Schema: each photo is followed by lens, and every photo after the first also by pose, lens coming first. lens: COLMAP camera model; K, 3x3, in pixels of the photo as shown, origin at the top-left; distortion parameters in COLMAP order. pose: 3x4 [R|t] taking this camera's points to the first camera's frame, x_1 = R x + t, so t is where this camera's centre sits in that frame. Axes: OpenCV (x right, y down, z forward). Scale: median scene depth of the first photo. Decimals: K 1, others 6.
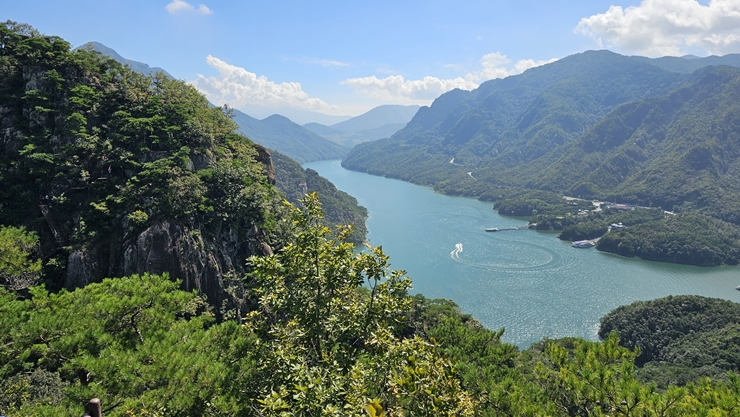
lens RADIAL K [[493.1, 0, 376.5], [0, 493.1, 204.3], [0, 0, 1]] dist [0.073149, -0.062413]
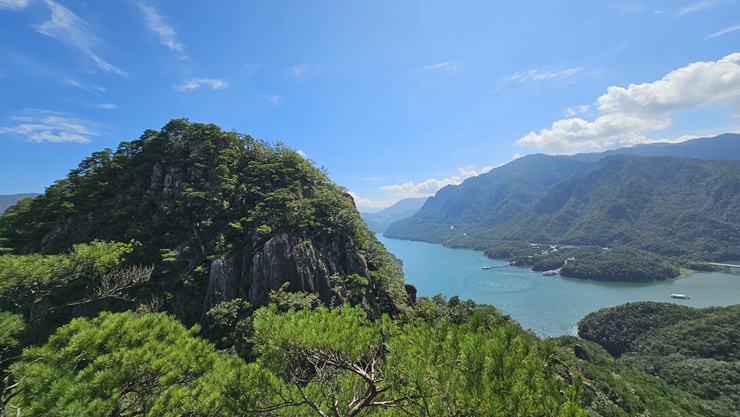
lens RADIAL K [[293.1, 0, 370.9], [0, 293.1, 212.4], [0, 0, 1]] dist [0.001061, 0.000176]
pose [[0.992259, -0.082448, -0.092872, -0.094704], [0.065111, 0.982182, -0.176292, 0.087149], [0.105752, 0.168881, 0.979947, 0.204779]]
